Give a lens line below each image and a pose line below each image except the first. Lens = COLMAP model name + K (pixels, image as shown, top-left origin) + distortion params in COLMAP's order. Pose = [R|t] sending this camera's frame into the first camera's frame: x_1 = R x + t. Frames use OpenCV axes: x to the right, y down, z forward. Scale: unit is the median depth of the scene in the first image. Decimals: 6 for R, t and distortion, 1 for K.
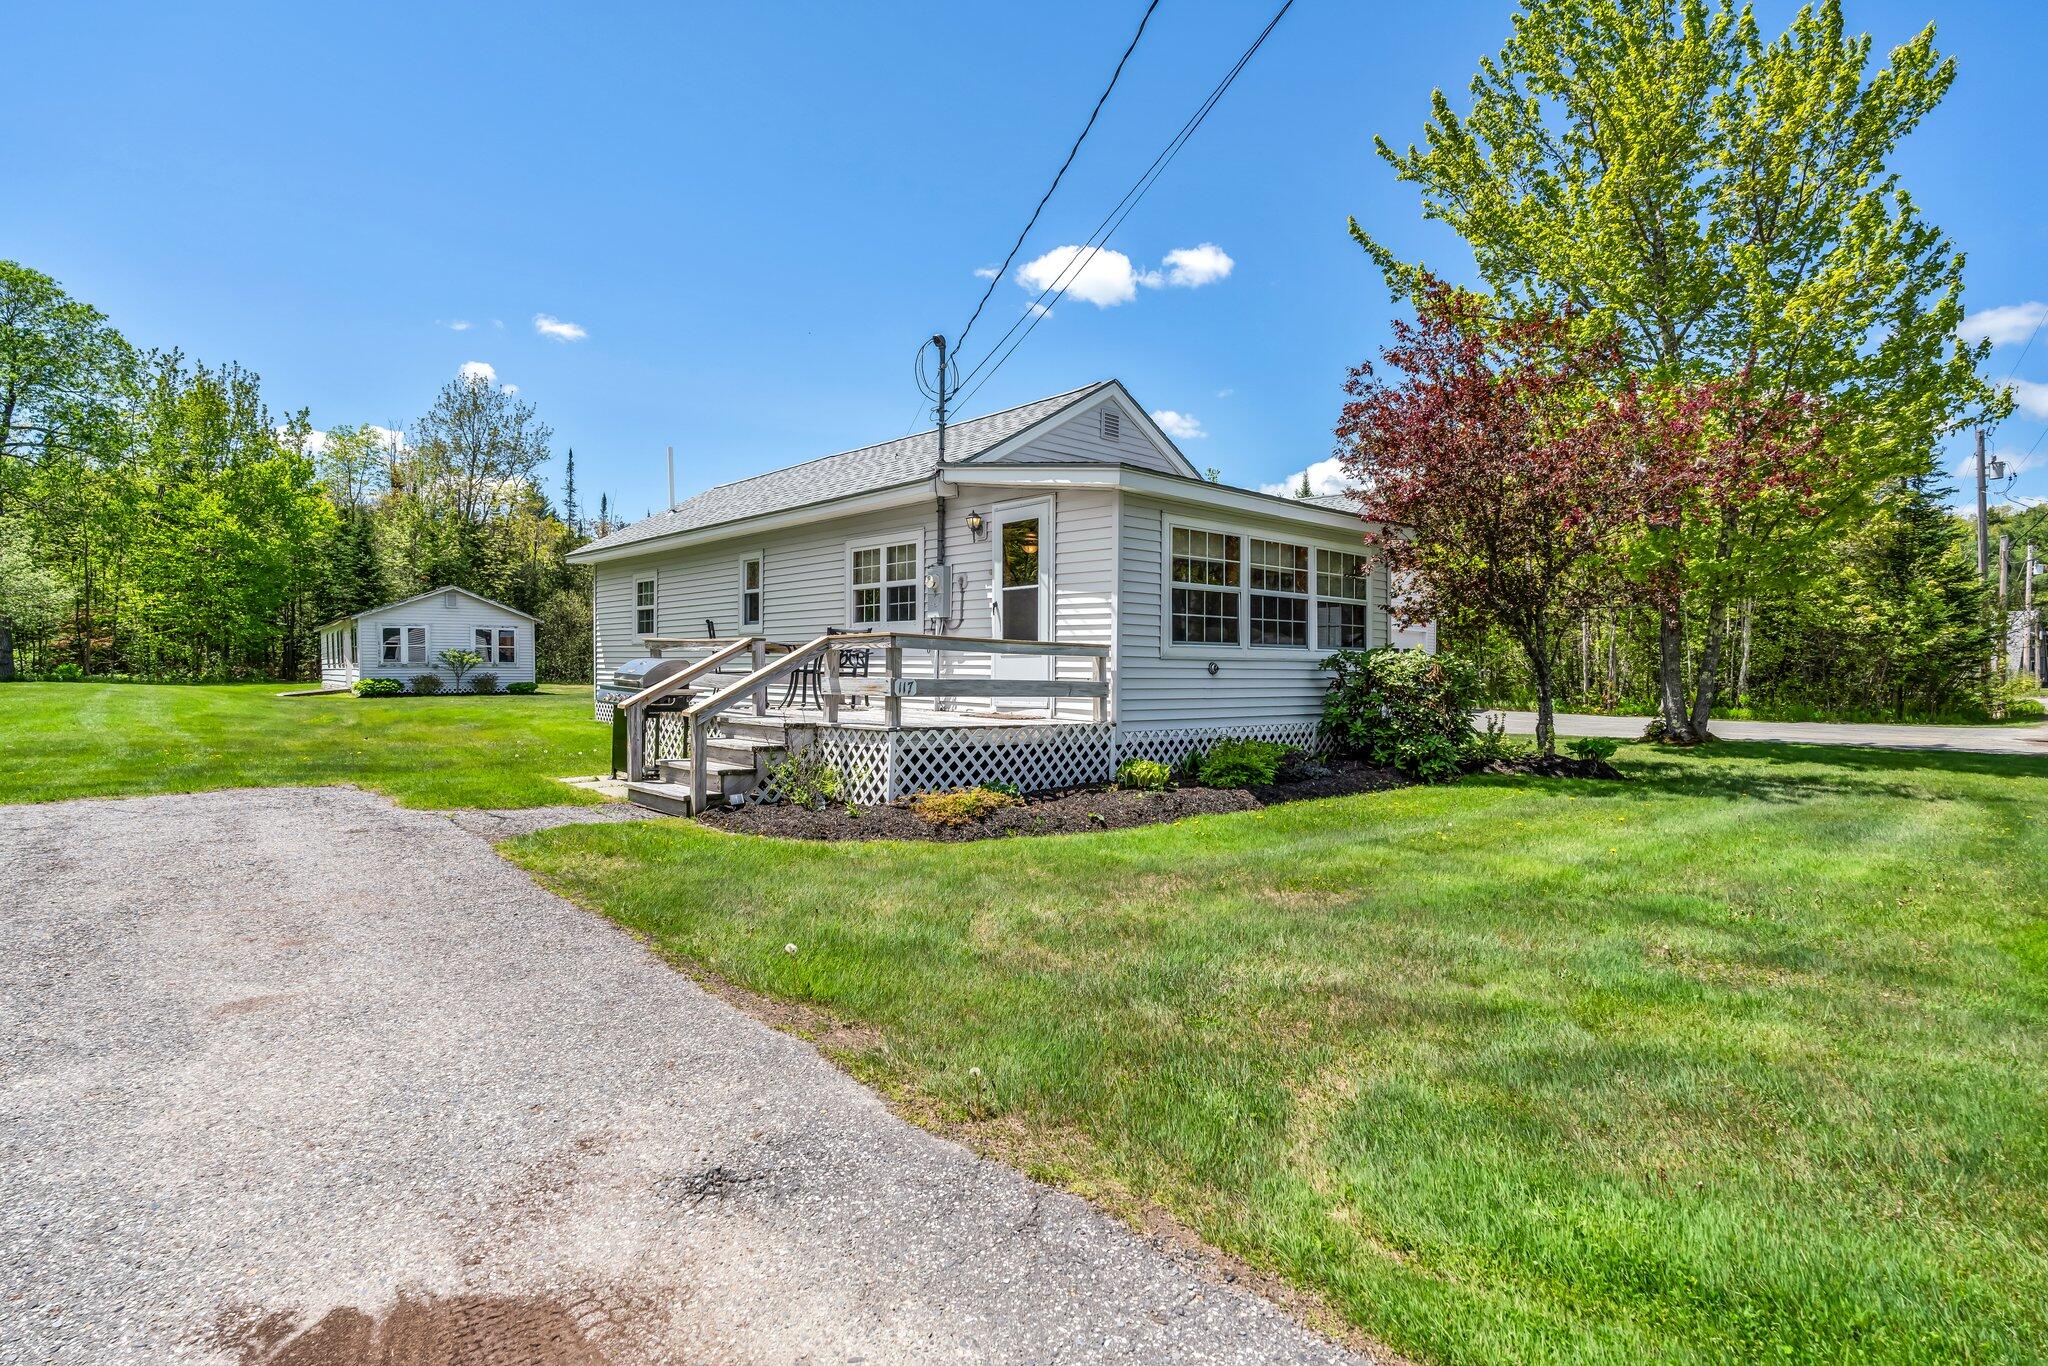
lens RADIAL K [[1073.7, 0, 1024.0], [0, 1073.7, 683.0], [0, 0, 1]] dist [0.001607, 0.000484]
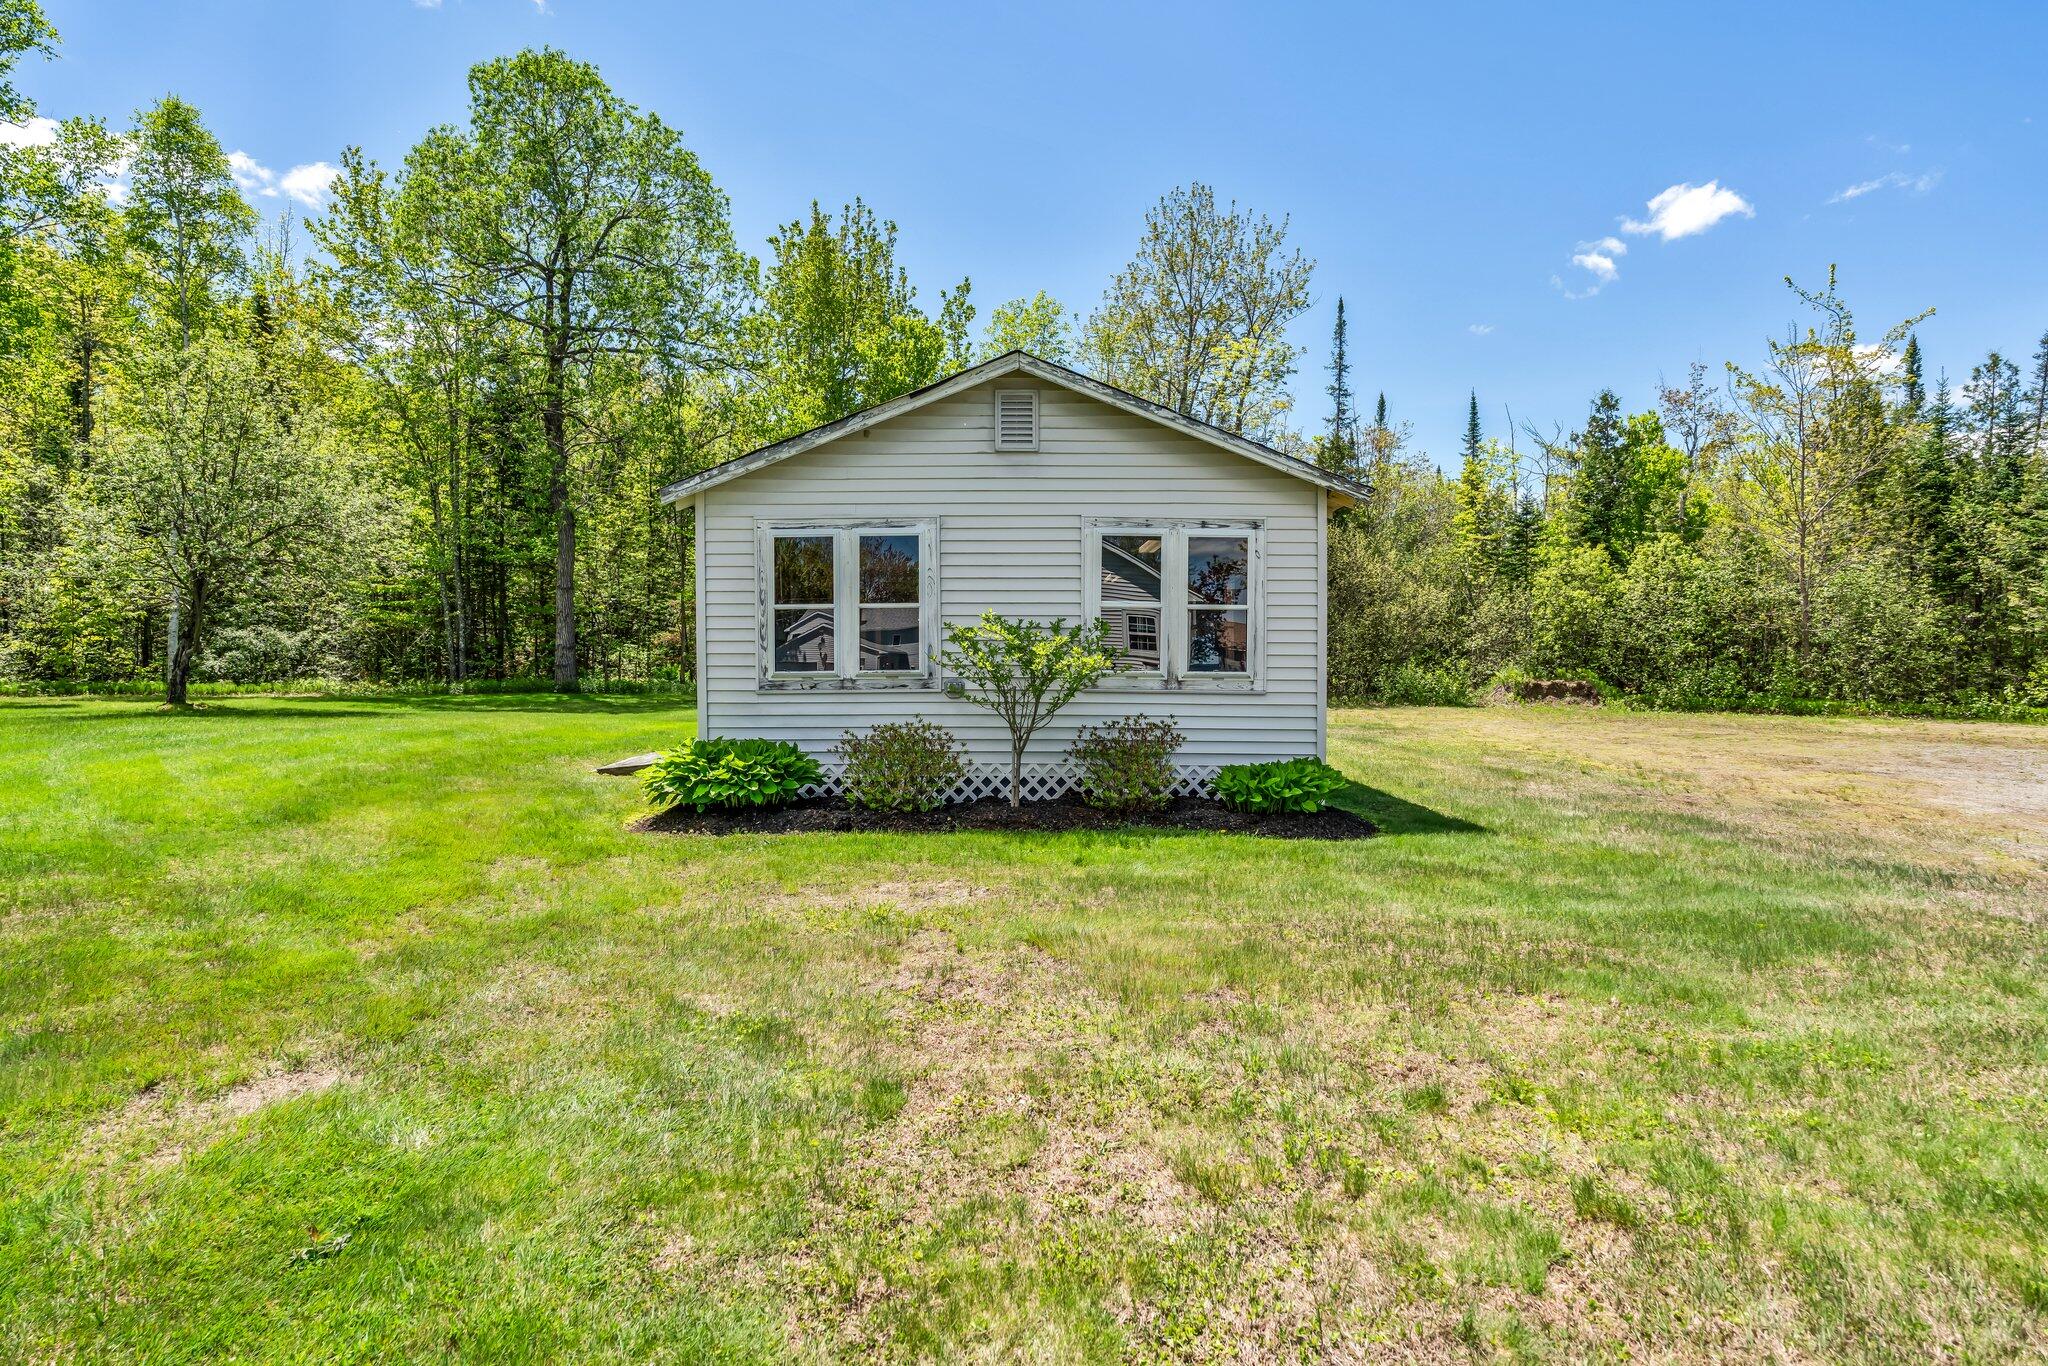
lens RADIAL K [[1096.2, 0, 1024.0], [0, 1096.2, 683.0], [0, 0, 1]] dist [0.003088, 0.000476]
pose [[0.795318, 0.004947, -0.606172, -0.366619], [0.001264, 0.999951, 0.009819, -0.019269], [0.606191, -0.008576, 0.795273, 0.778101]]
